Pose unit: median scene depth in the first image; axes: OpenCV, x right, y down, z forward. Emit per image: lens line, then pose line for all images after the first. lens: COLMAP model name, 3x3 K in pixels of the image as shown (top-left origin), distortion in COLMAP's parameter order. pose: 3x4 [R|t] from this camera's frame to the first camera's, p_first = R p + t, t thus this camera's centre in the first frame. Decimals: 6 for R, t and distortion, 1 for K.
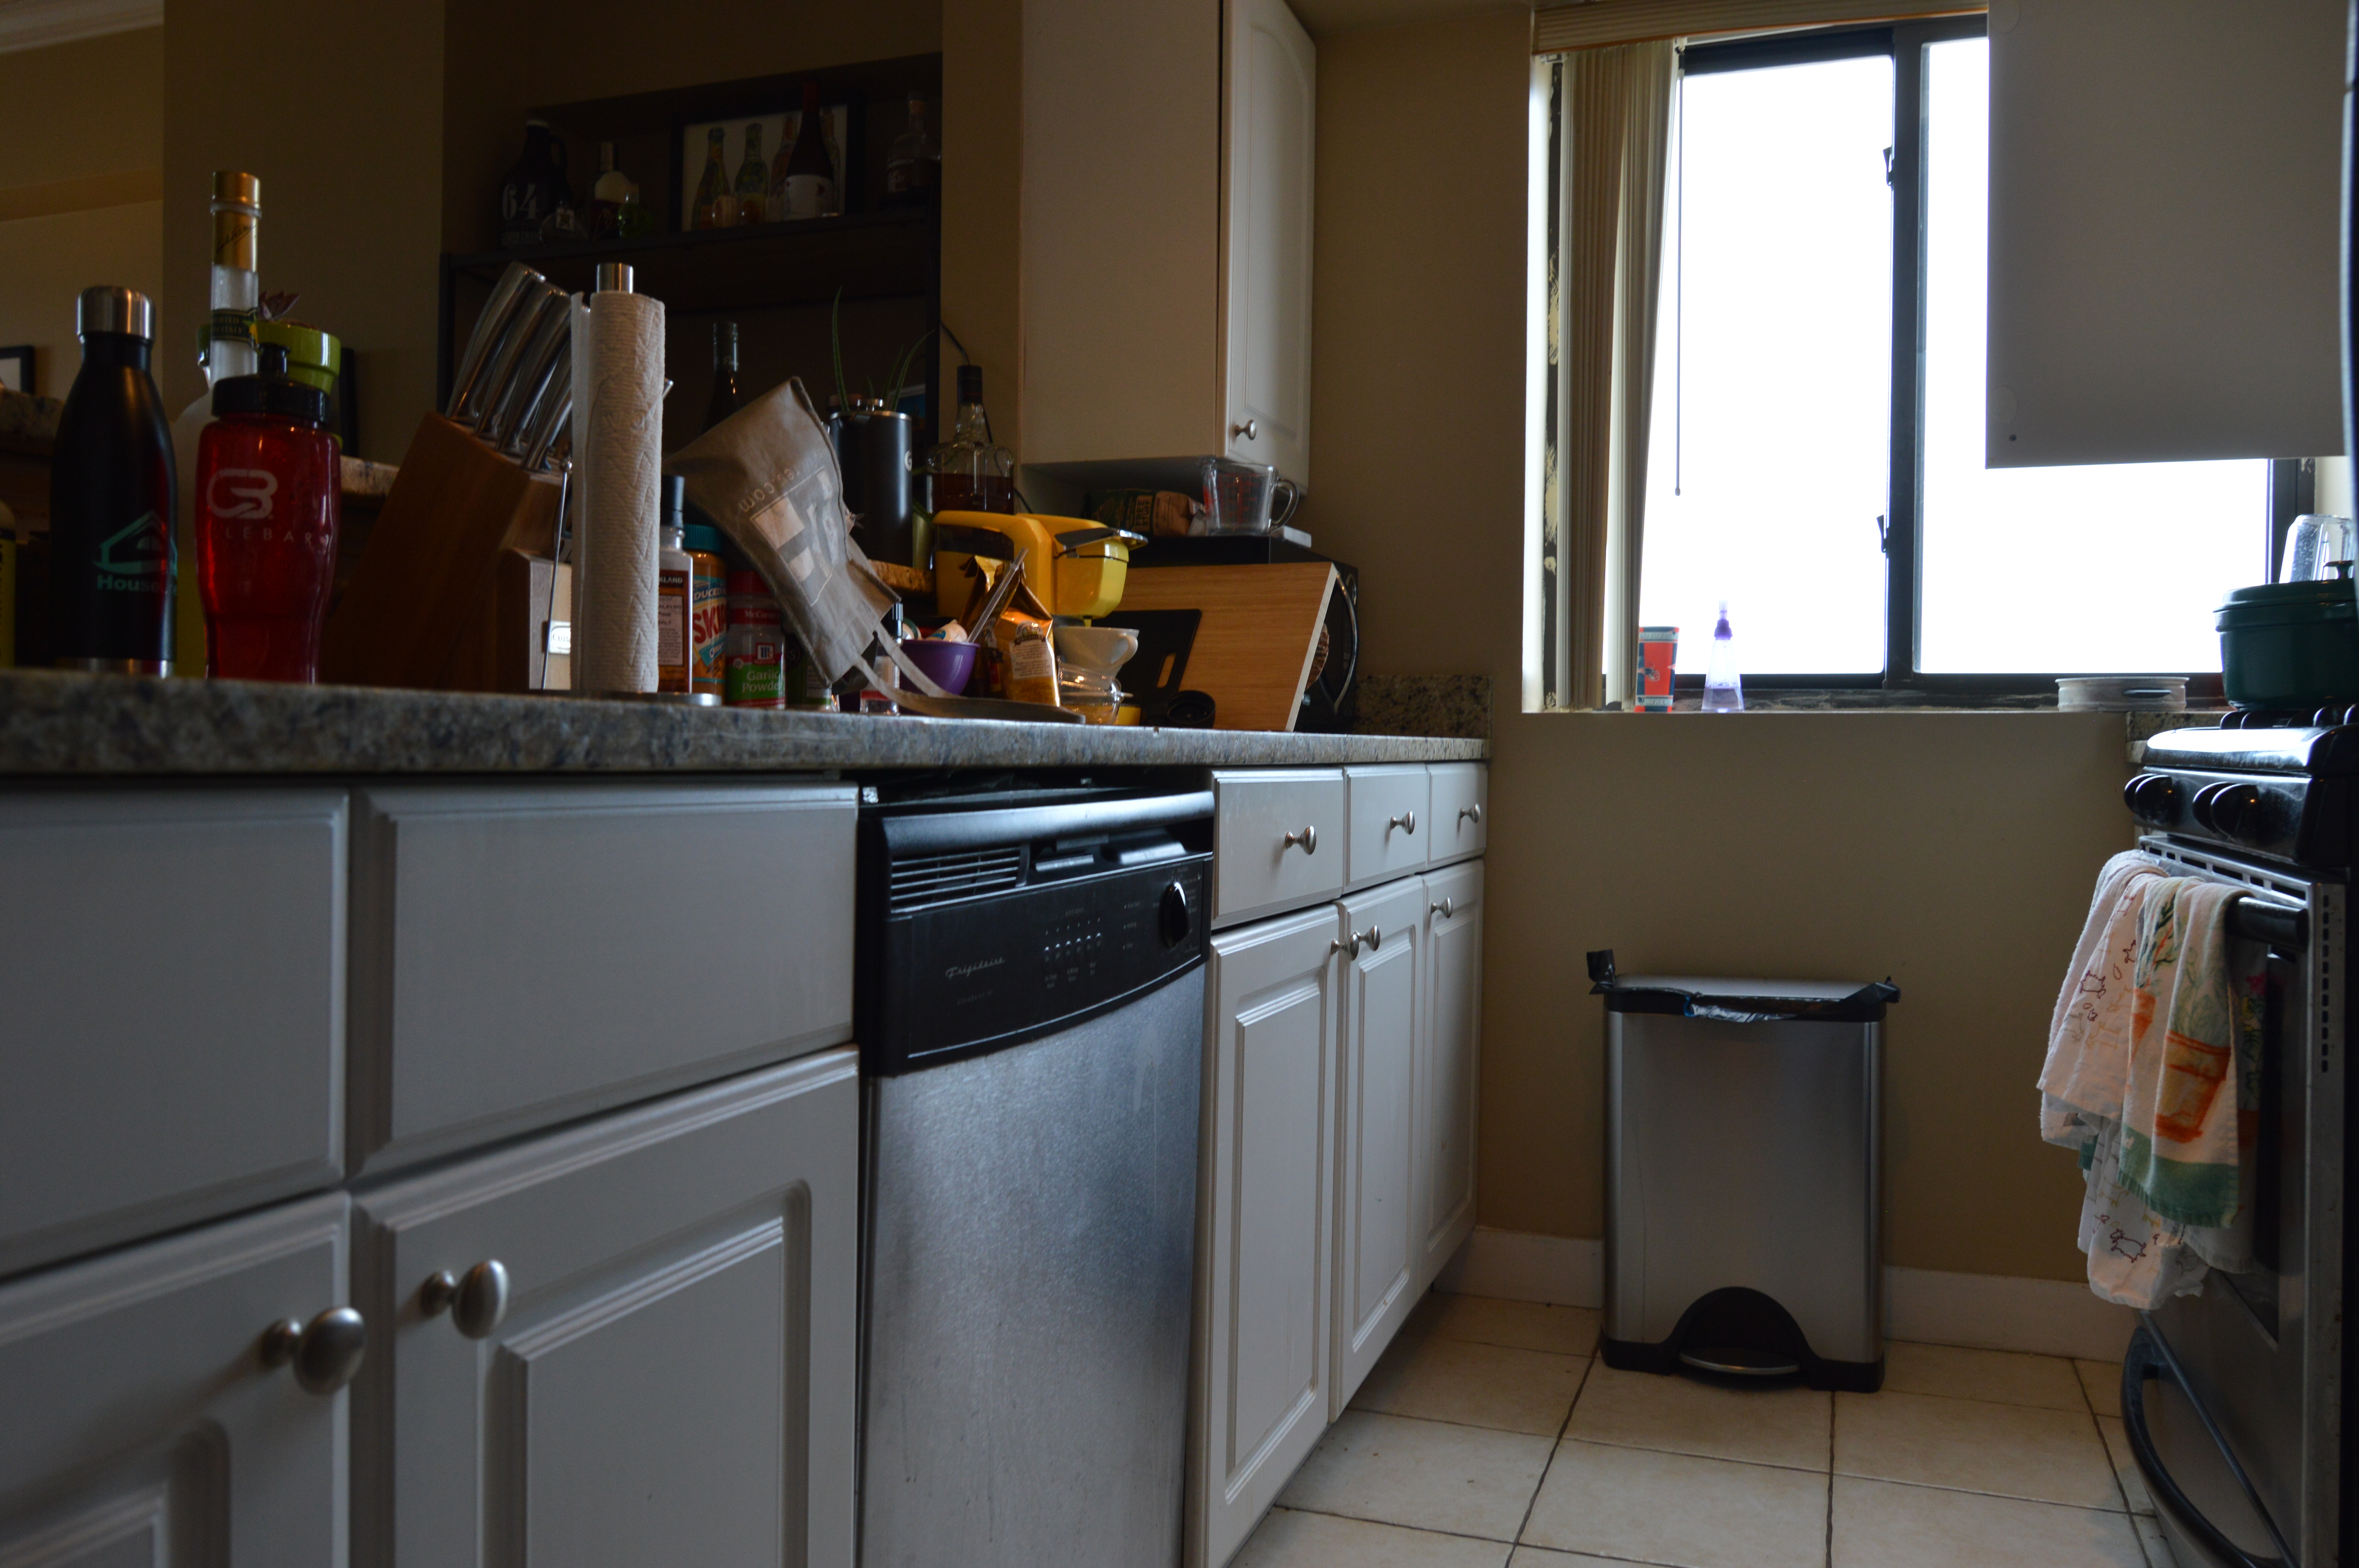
lens RADIAL K [[1797.8, 0, 1193.0], [0, 1797.8, 776.0], [0, 0, 1]] dist [-0.015765, -0.004794]
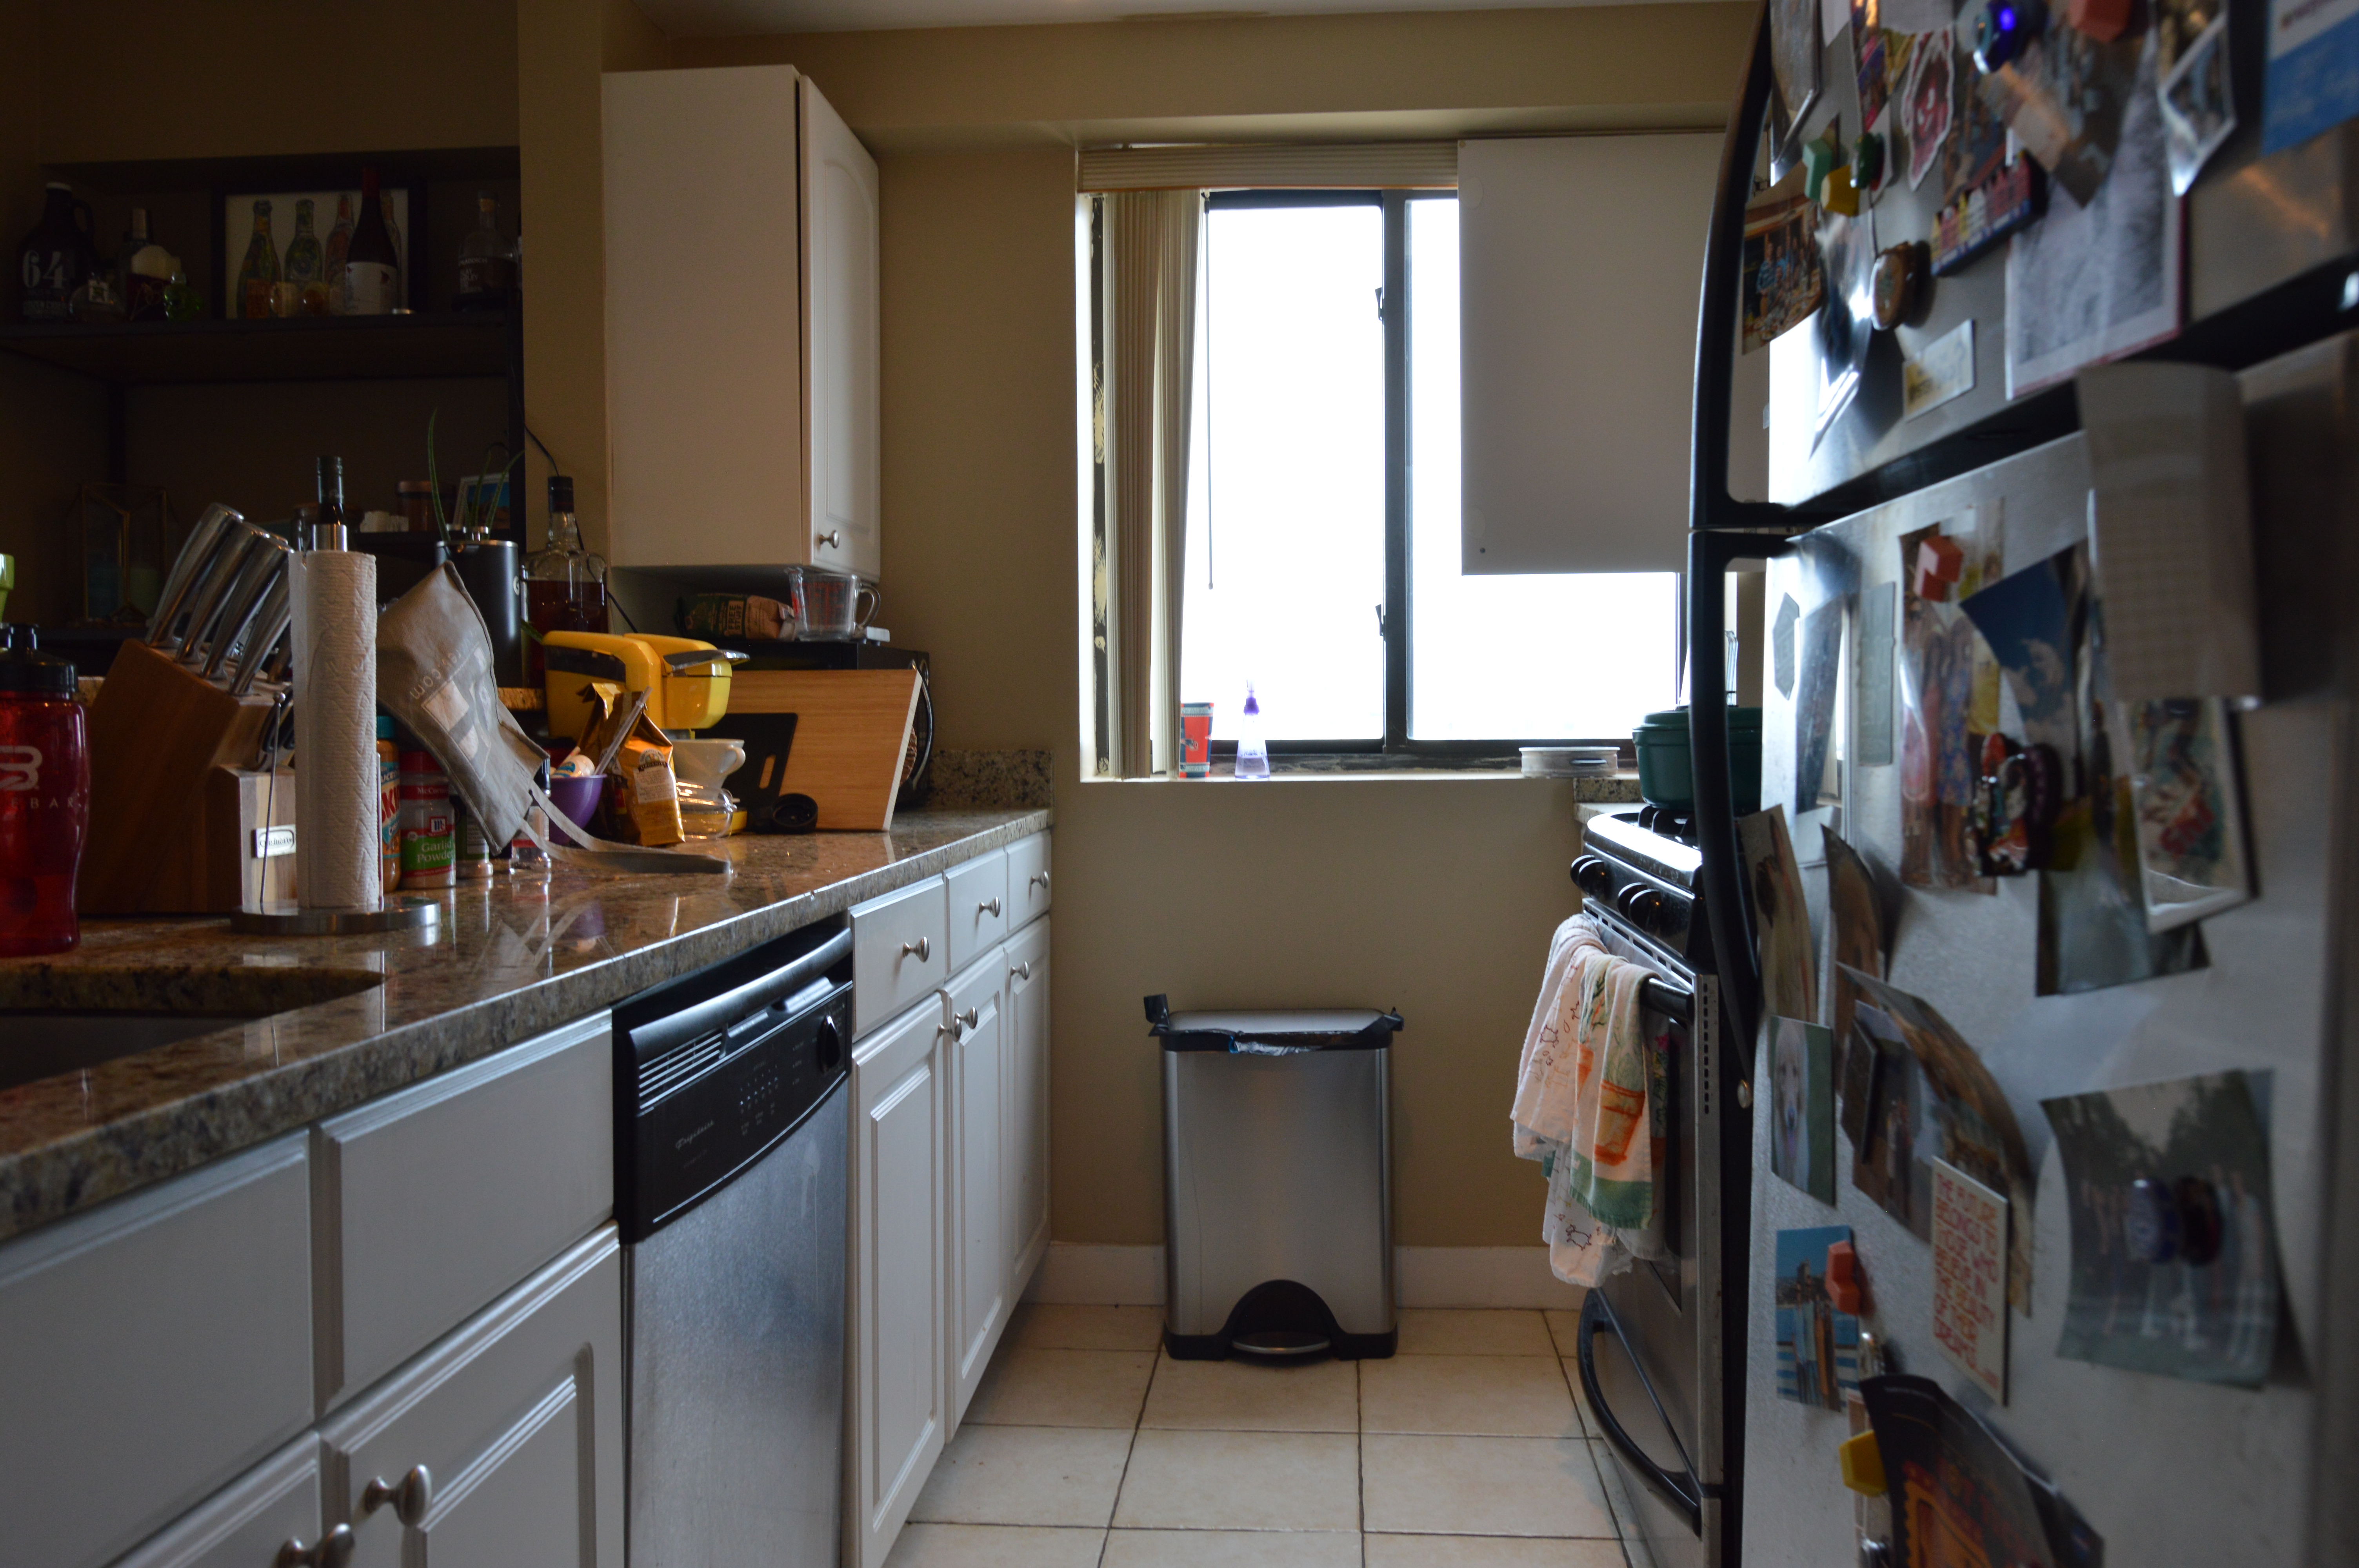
lens RADIAL K [[1797.8, 0, 1193.0], [0, 1797.8, 776.0], [0, 0, 1]] dist [-0.015765, -0.004794]
pose [[0.964367, -0.026589, 0.263230, -0.052463], [0.021955, 0.999548, 0.020530, -0.072394], [-0.263657, -0.014019, 0.964515, -0.117067]]
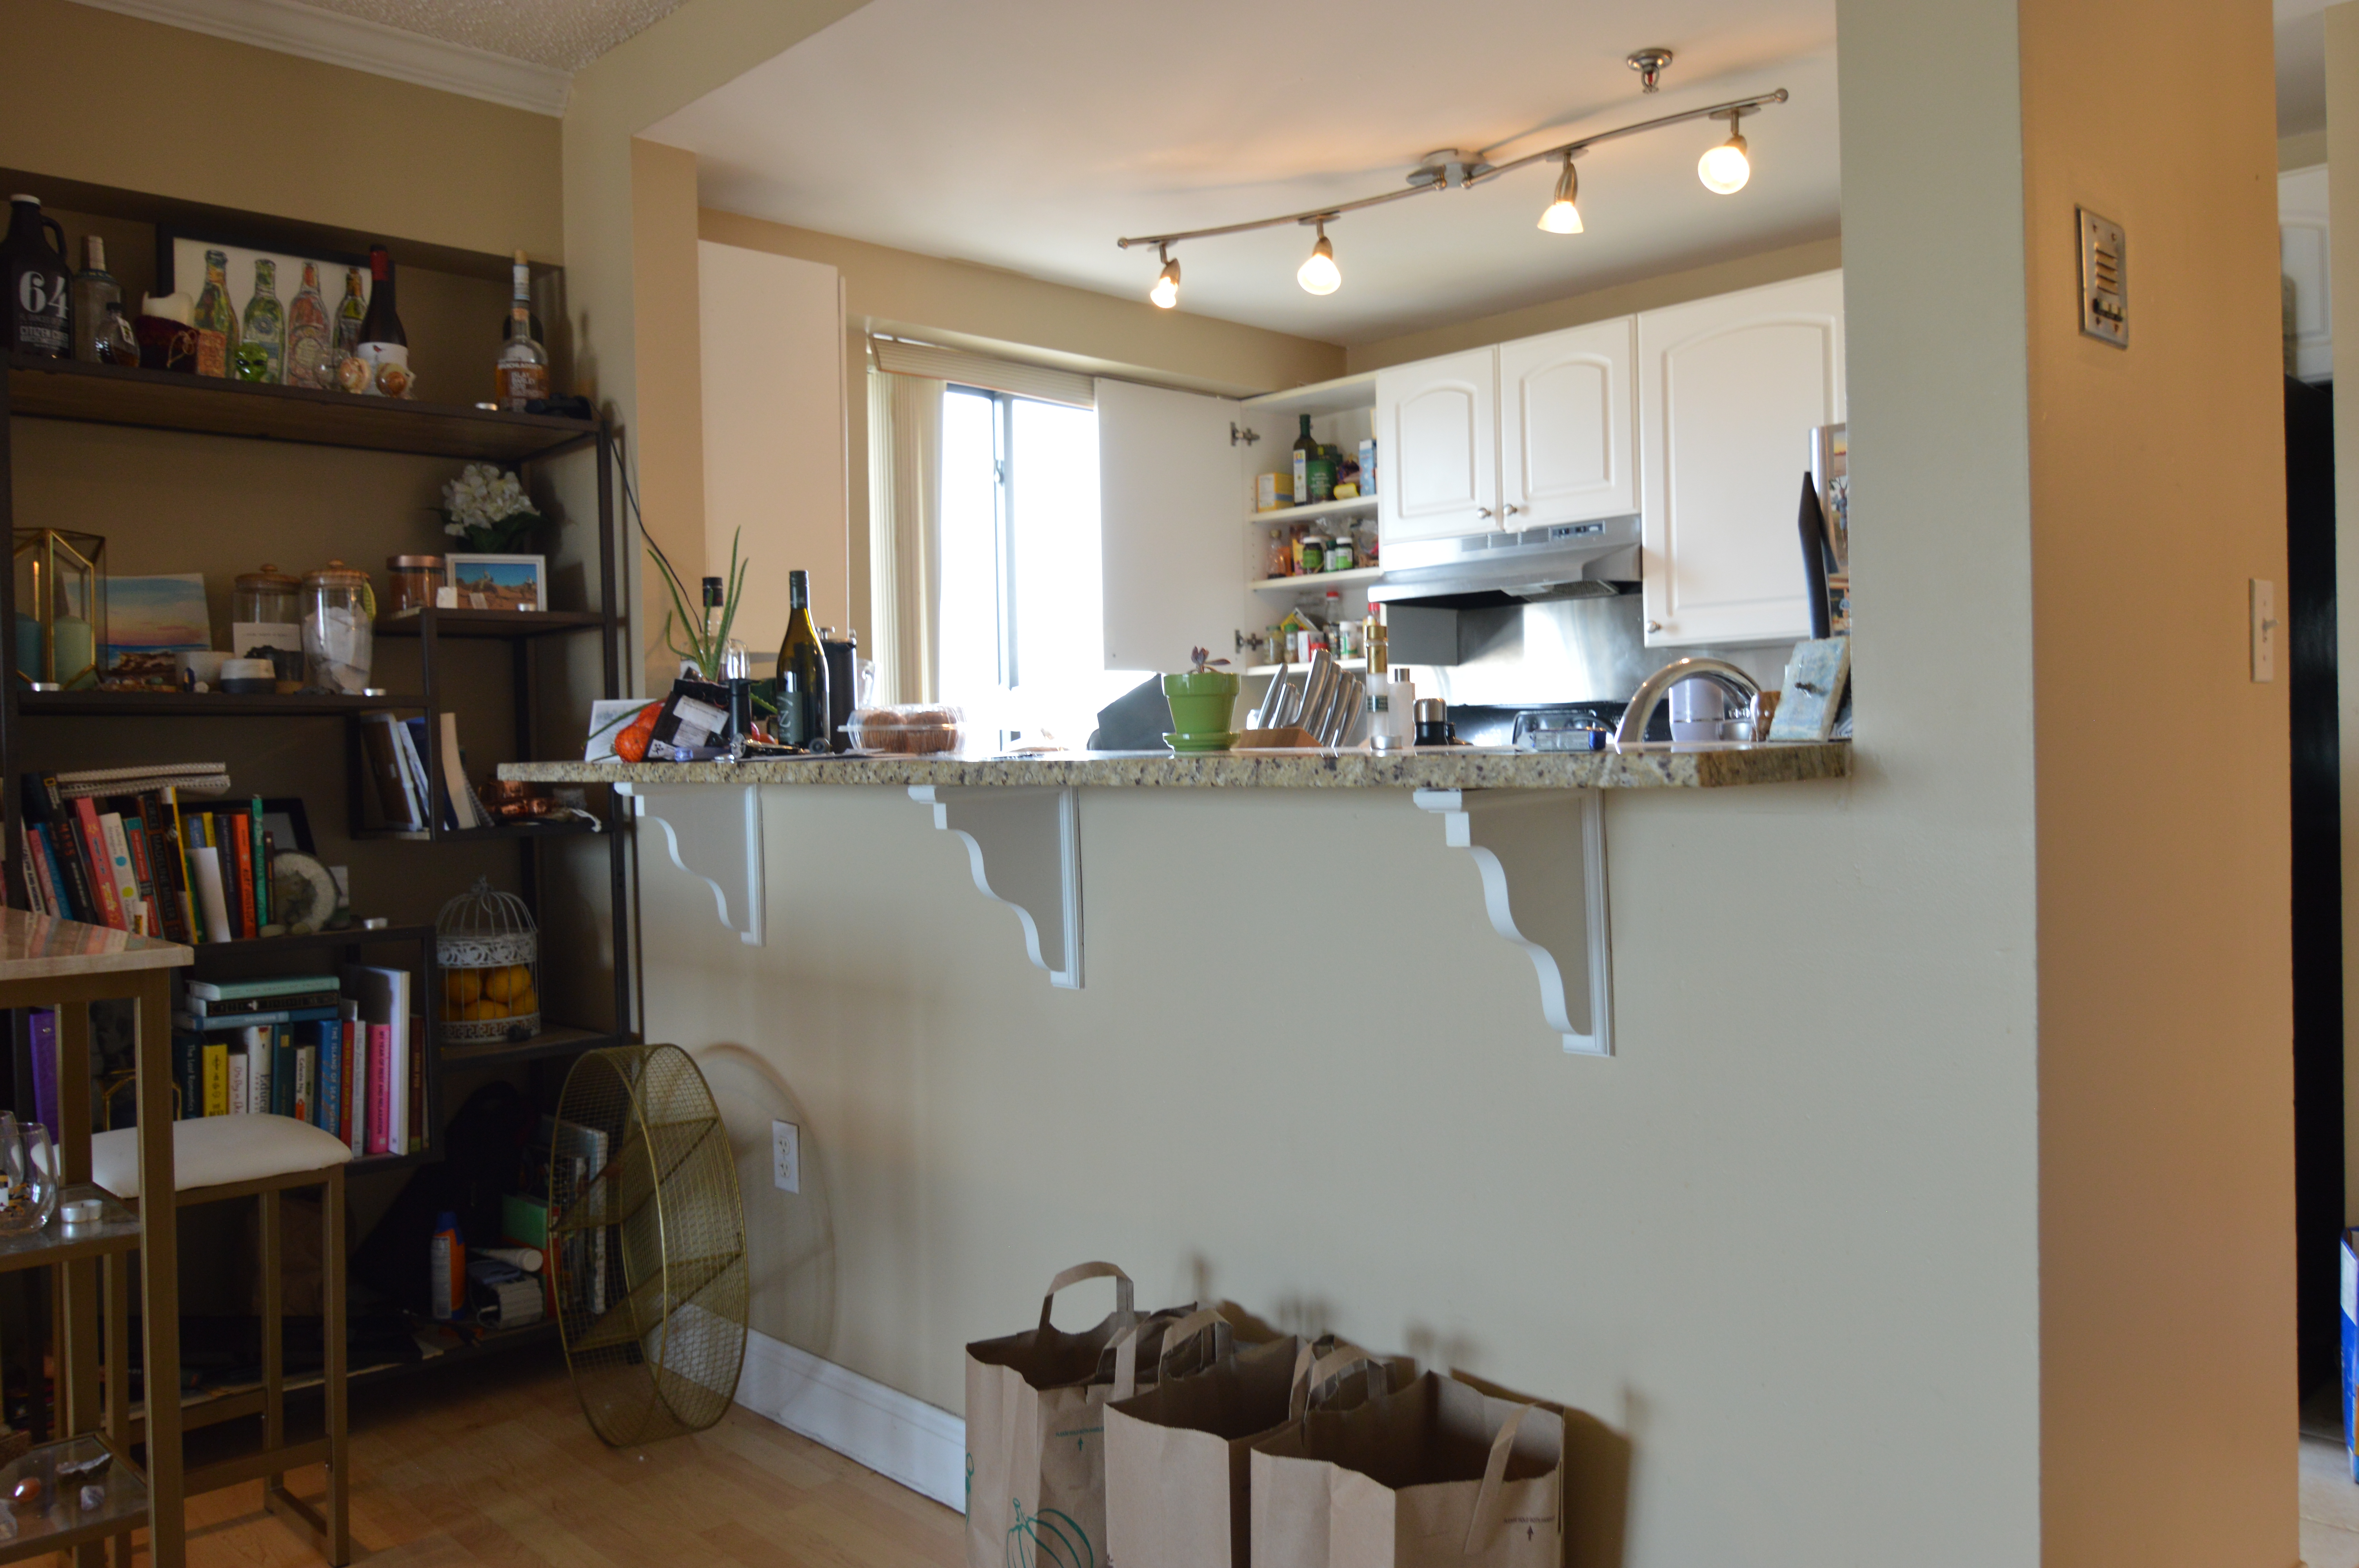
lens RADIAL K [[1797.8, 0, 1193.0], [0, 1797.8, 776.0], [0, 0, 1]] dist [-0.015765, -0.004794]
pose [[0.446269, -0.030904, 0.894365, -1.190820], [0.033980, 0.999268, 0.017574, -0.109947], [-0.894253, 0.022548, 0.446993, 0.159664]]
